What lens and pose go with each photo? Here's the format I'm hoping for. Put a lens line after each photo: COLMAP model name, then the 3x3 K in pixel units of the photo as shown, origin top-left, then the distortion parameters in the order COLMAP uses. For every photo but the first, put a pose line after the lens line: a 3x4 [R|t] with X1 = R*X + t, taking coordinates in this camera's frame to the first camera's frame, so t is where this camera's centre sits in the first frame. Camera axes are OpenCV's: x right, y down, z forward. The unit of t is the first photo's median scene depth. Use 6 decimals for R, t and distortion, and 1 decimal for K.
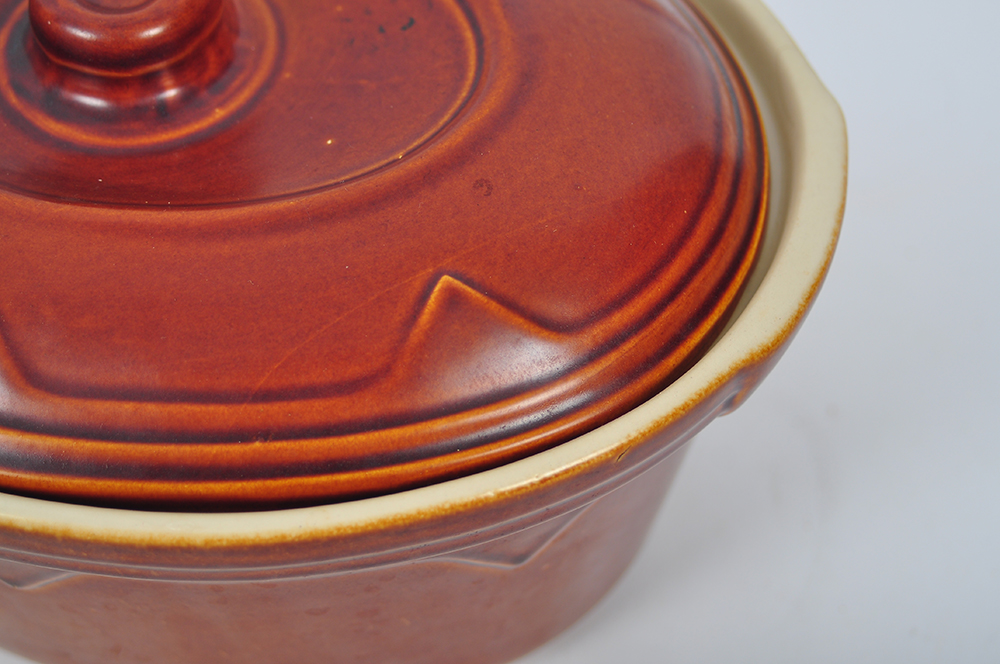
lens RADIAL K [[2432.2, 0, 501.4], [0, 2432.2, 329.2], [0, 0, 1]] dist [-0.002375, 0.000000]
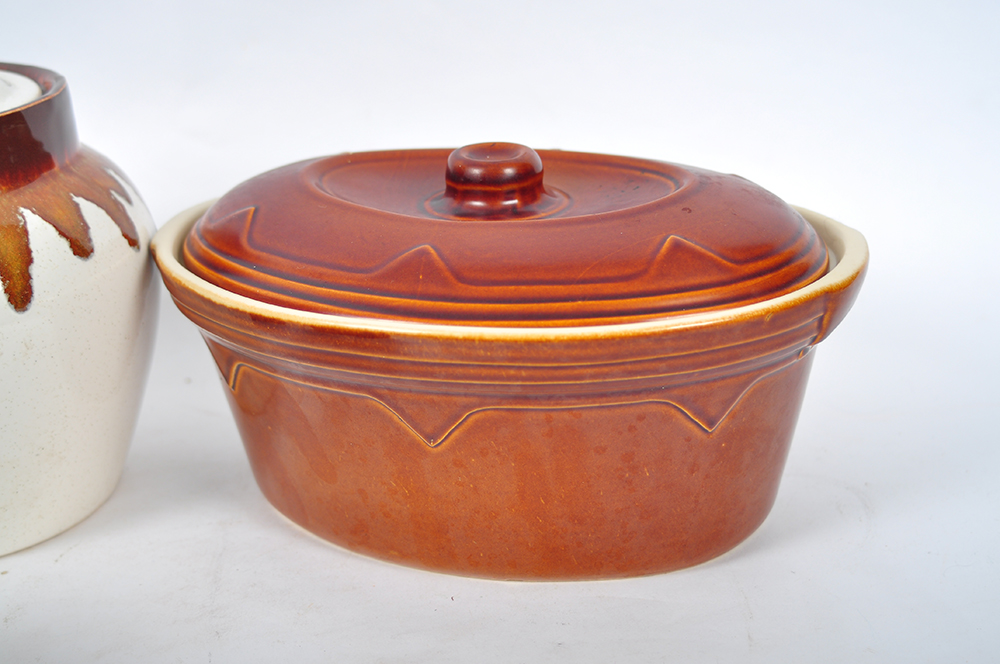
lens RADIAL K [[1773.5, 0, 506.7], [0, 1773.5, 331.9], [0, 0, 1]] dist [-0.110826, 0.000000]
pose [[0.999906, -0.008553, -0.010702, -0.142609], [0.002089, 0.867255, -0.497860, 0.758944], [0.013540, 0.497791, 0.867191, -0.196411]]
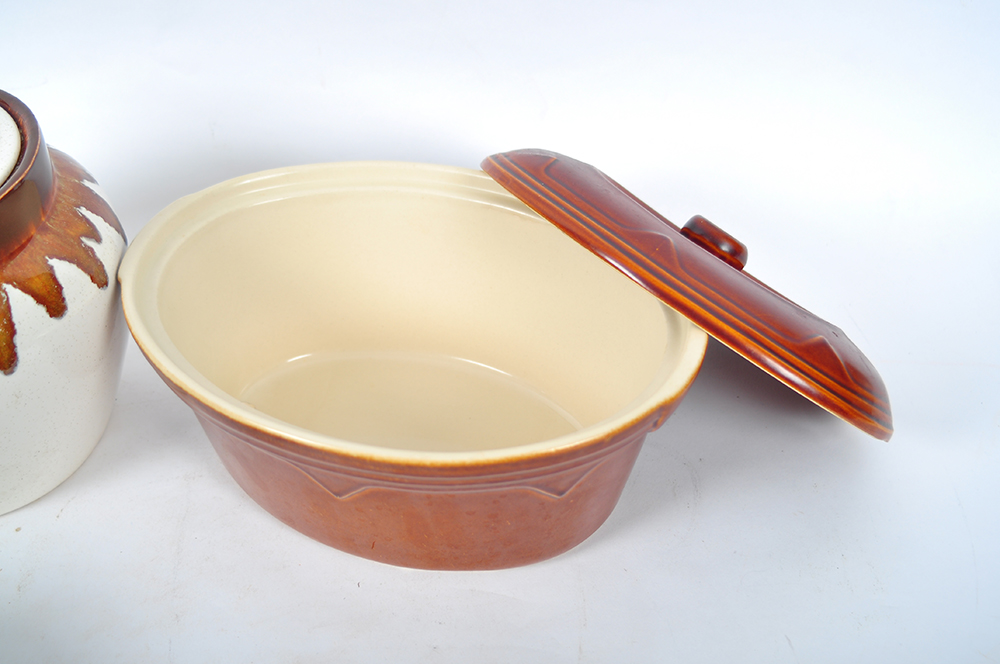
lens RADIAL K [[1442.4, 0, 496.4], [0, 1442.4, 333.5], [0, 0, 1]] dist [-0.158734, 0.000000]
pose [[0.999233, 0.036758, -0.013537, -0.043795], [-0.038421, 0.987024, -0.155907, 0.174320], [0.007631, 0.156308, 0.987679, -0.380281]]
